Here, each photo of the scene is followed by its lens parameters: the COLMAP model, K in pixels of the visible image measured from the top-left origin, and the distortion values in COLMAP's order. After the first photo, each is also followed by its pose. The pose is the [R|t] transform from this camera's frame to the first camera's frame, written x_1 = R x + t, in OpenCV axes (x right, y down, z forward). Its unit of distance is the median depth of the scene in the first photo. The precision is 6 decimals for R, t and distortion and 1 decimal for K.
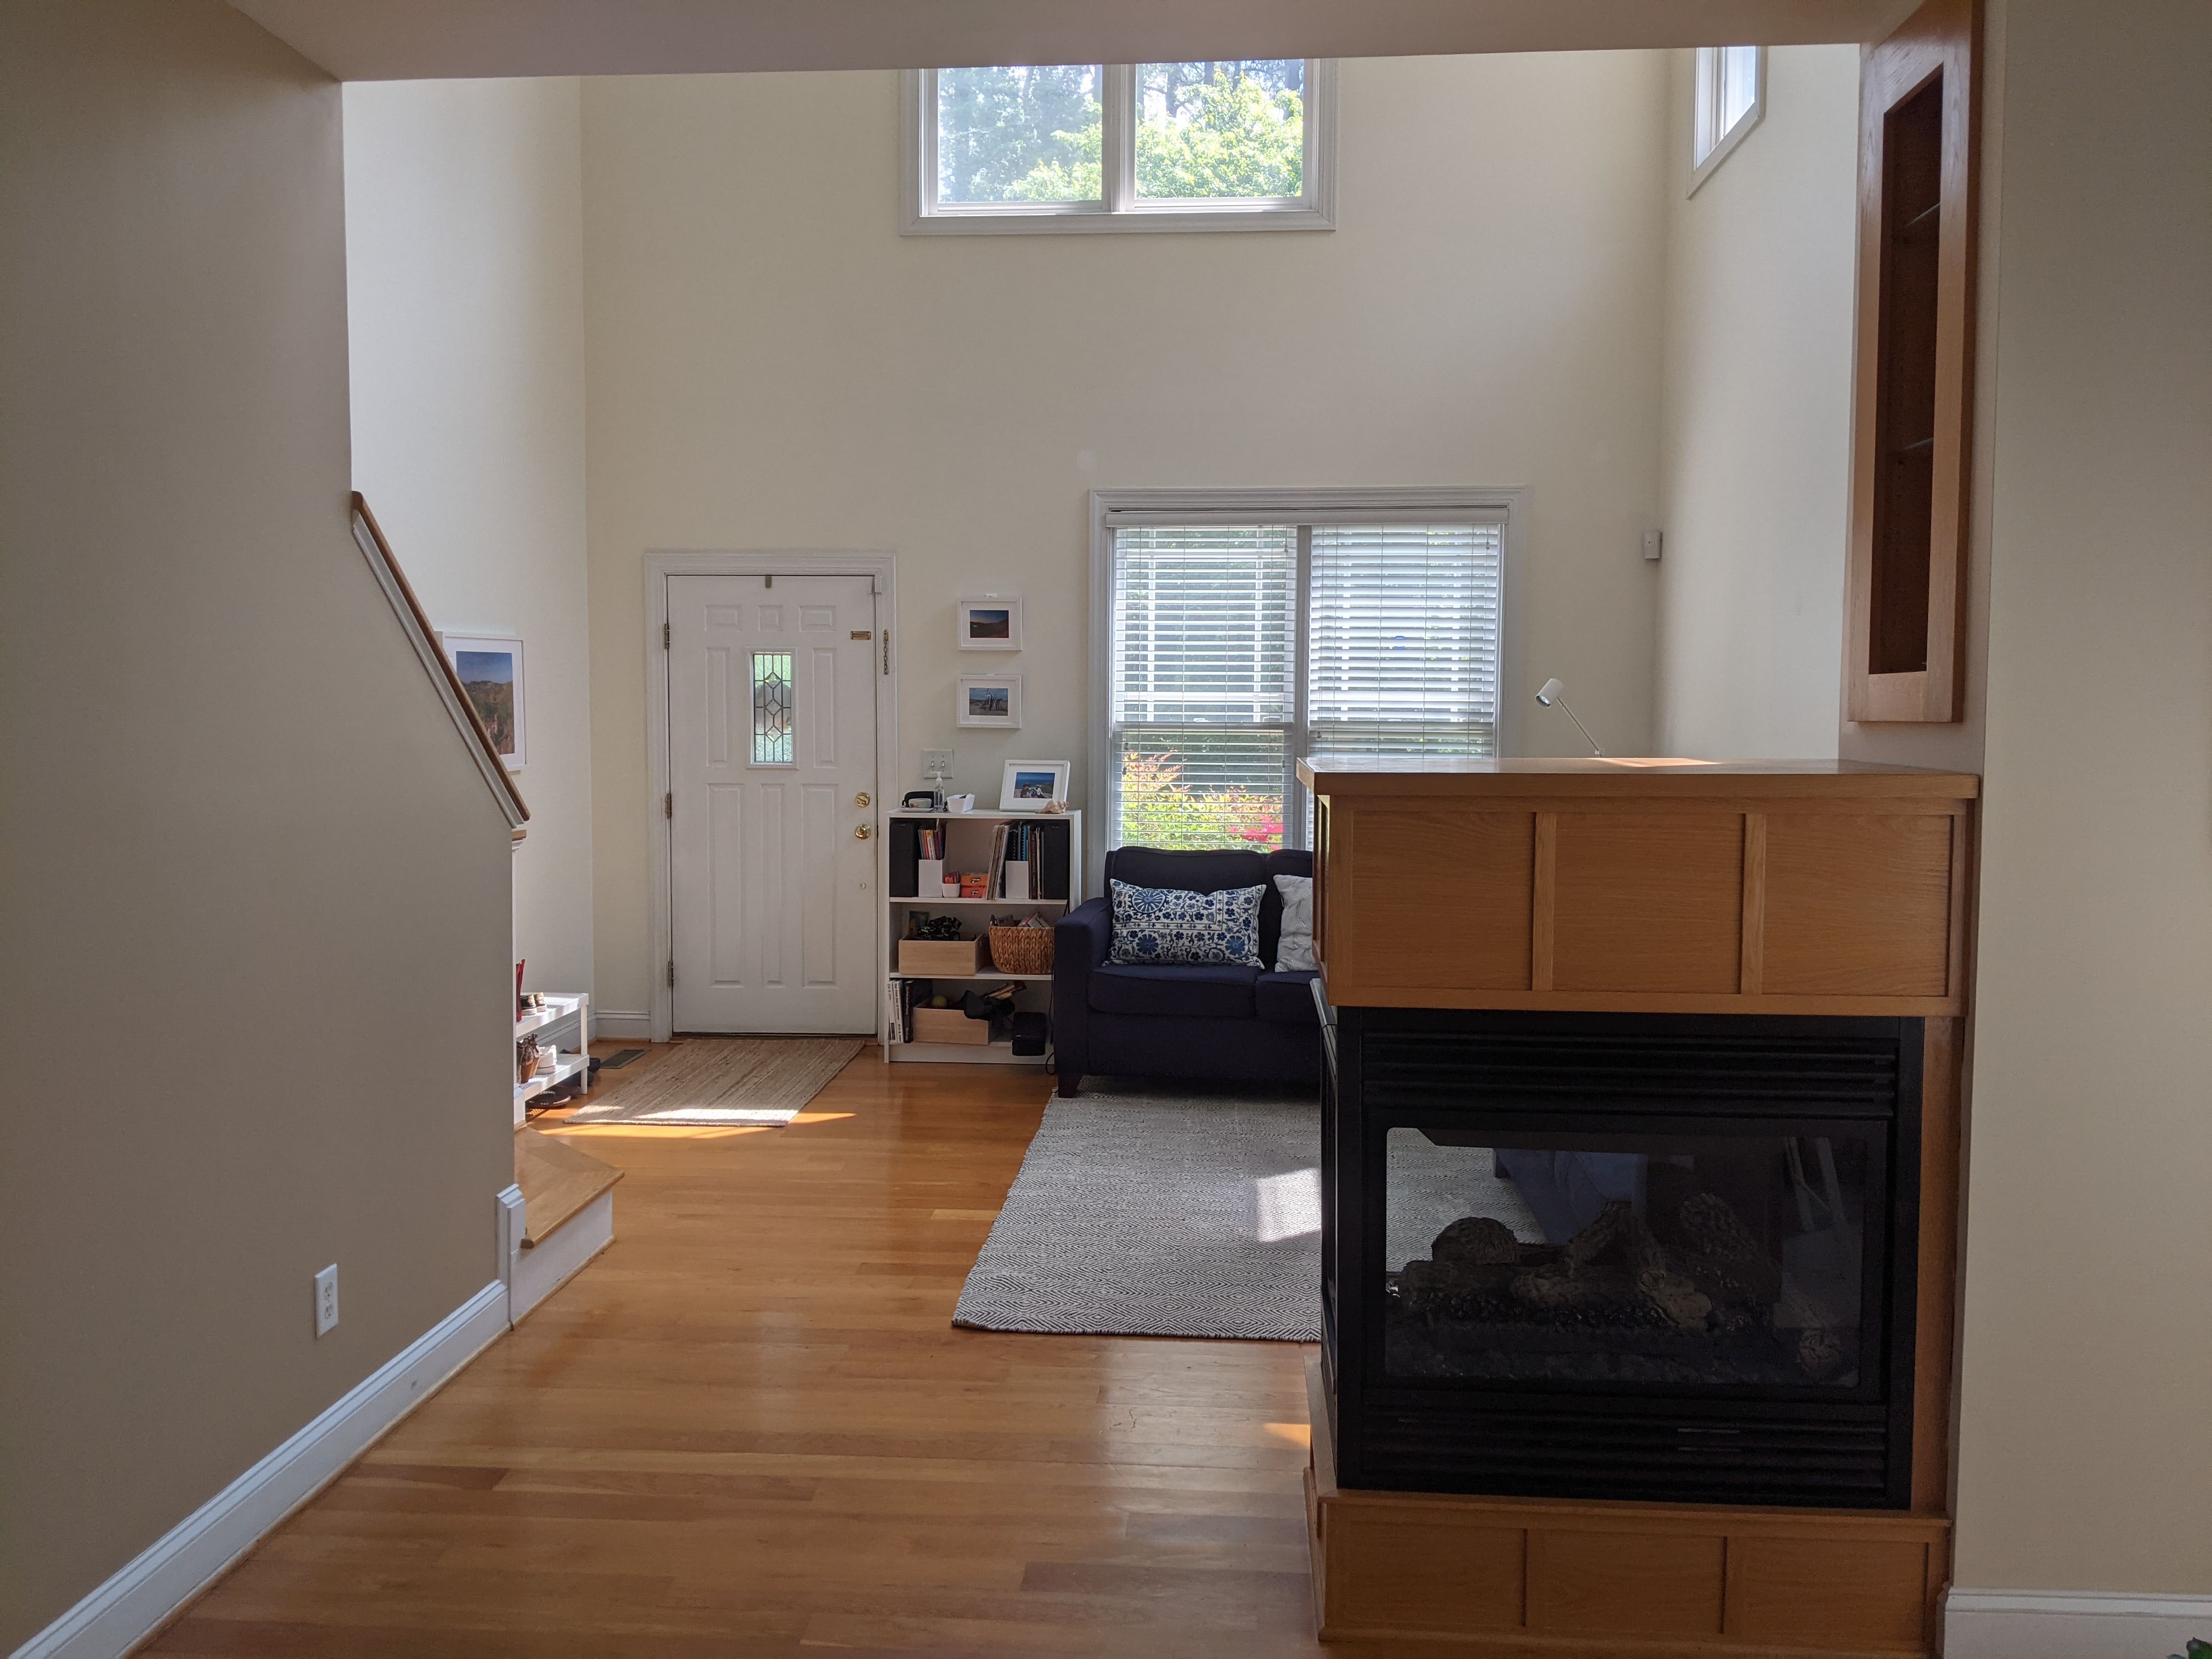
lens RADIAL K [[1770.9, 0, 1108.4], [0, 1770.9, 823.7], [0, 0, 1]] dist [0.106449, -0.155583]
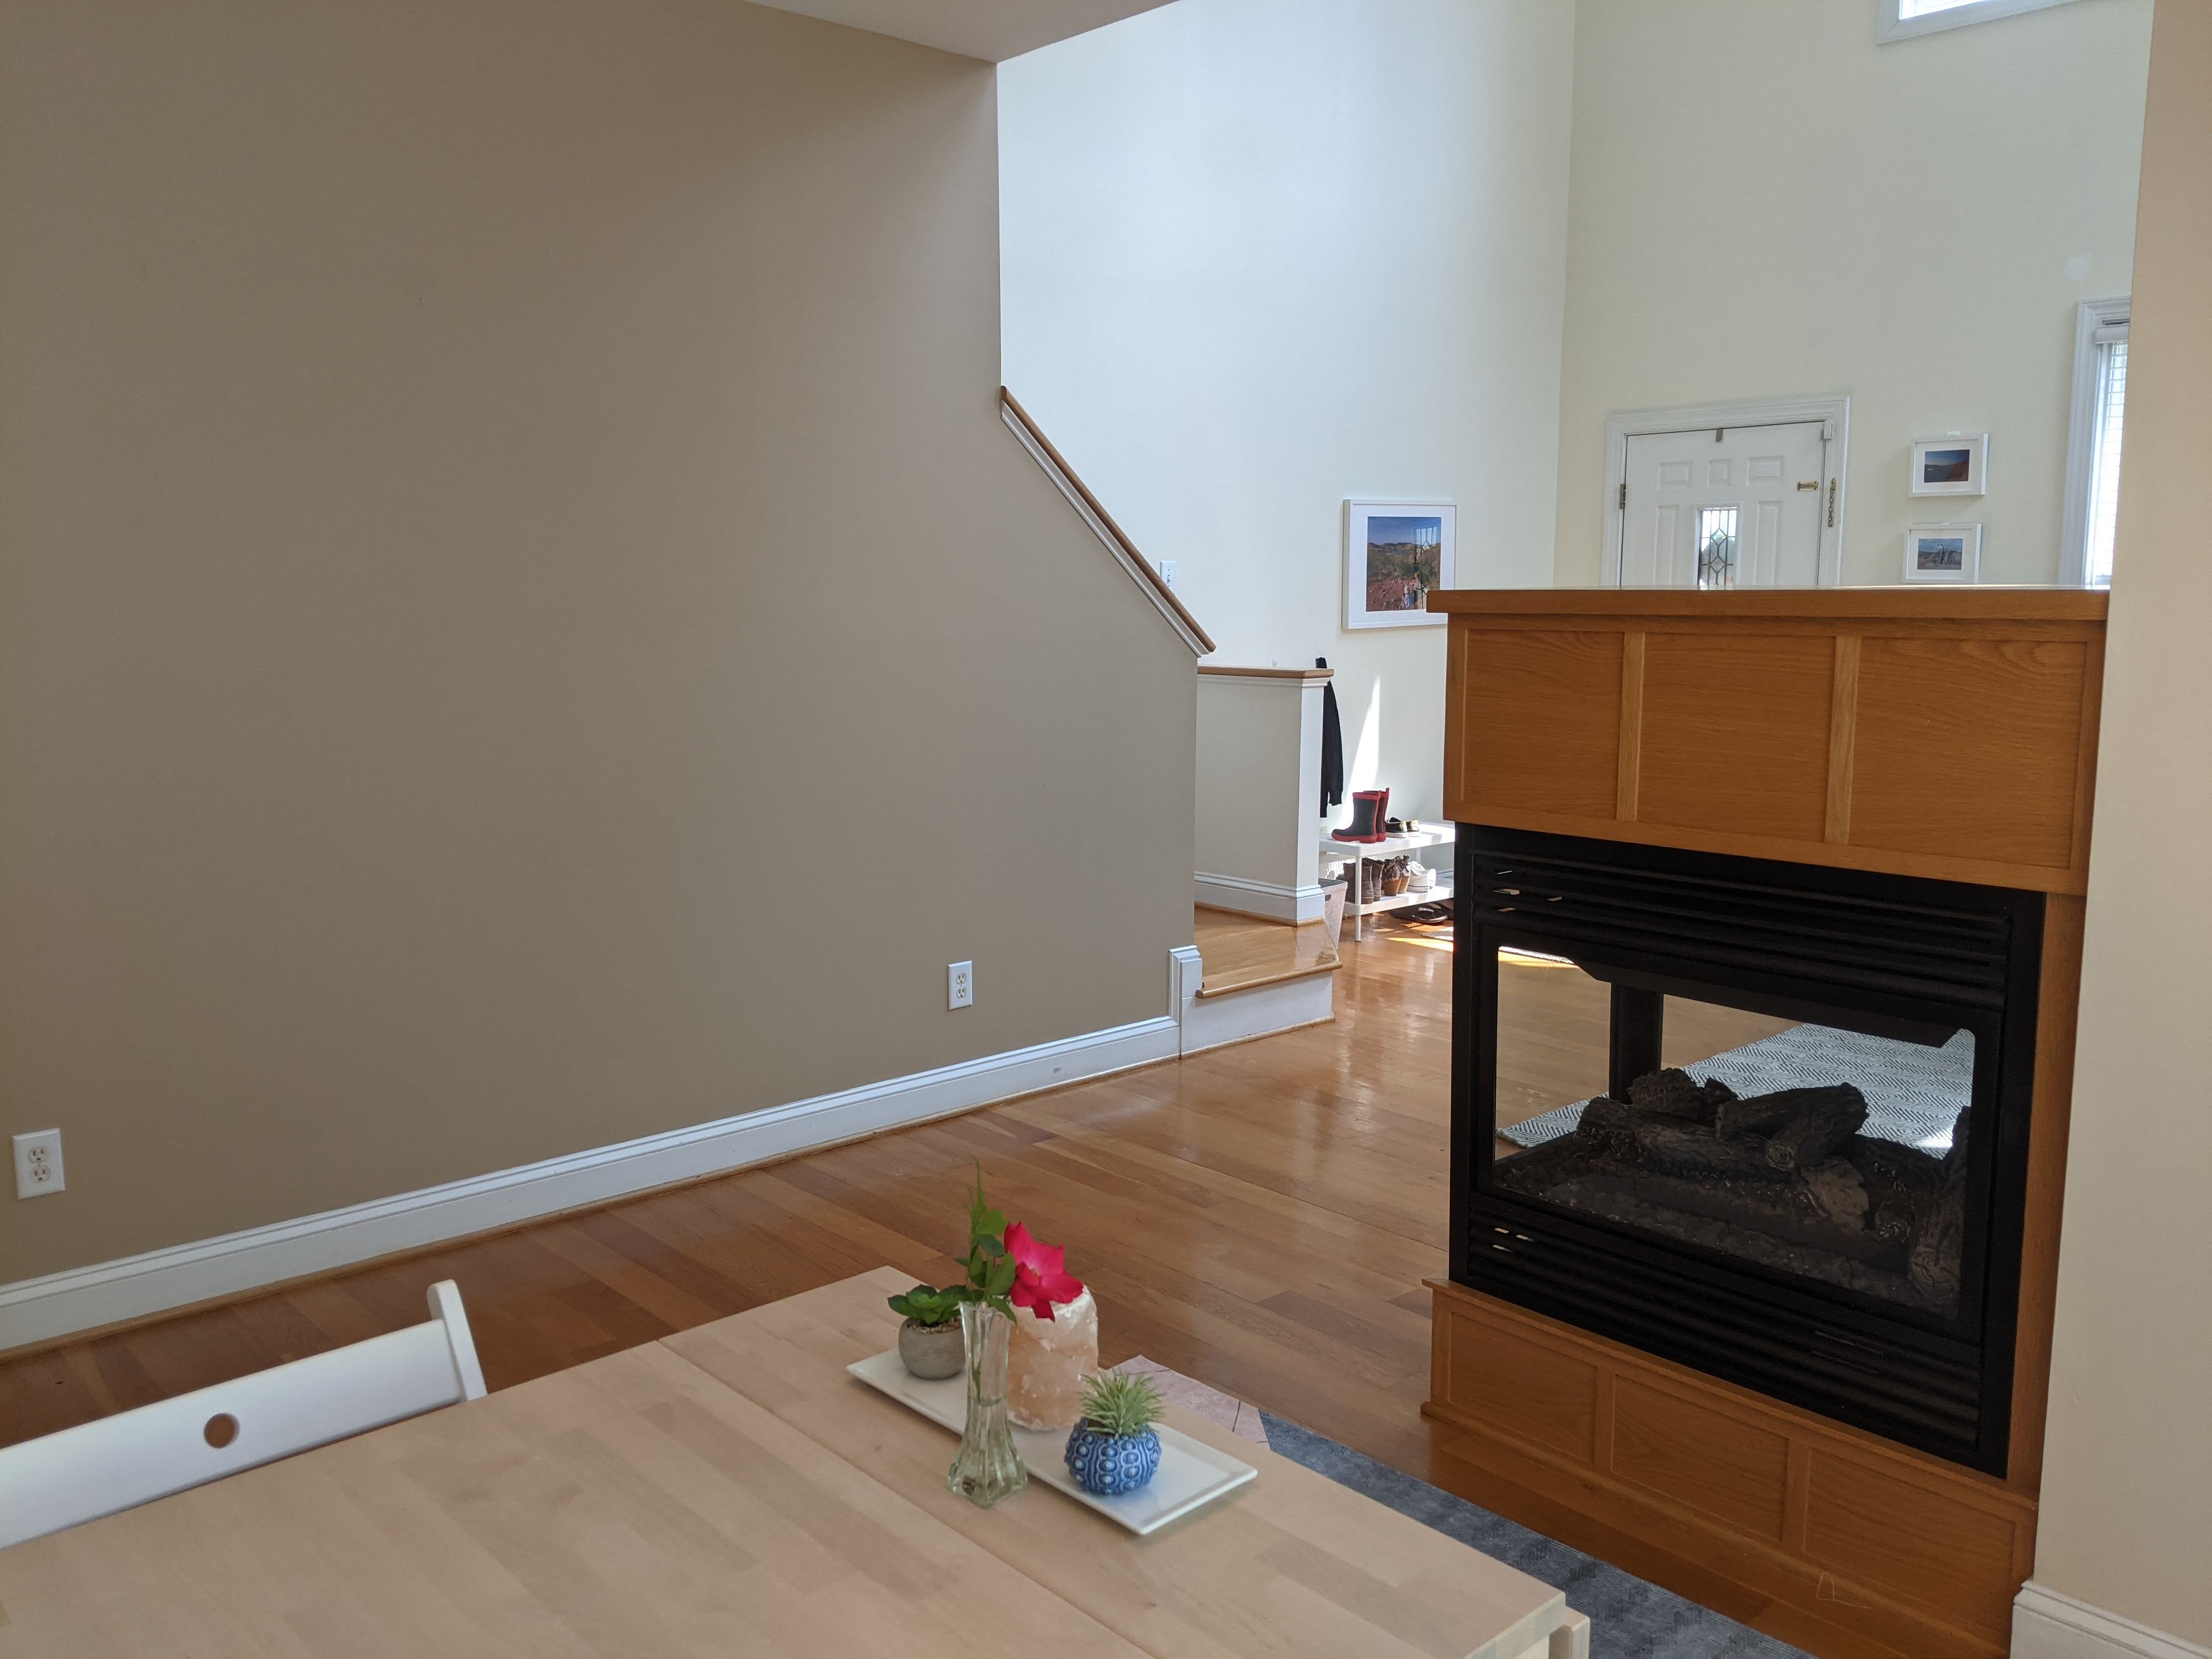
lens RADIAL K [[1770.9, 0, 1108.4], [0, 1770.9, 823.7], [0, 0, 1]] dist [0.106449, -0.155583]
pose [[0.721435, 0.090921, -0.686488, 0.277292], [-0.046409, 0.995462, 0.083072, 0.011380], [0.690926, -0.028072, 0.722380, 0.047515]]
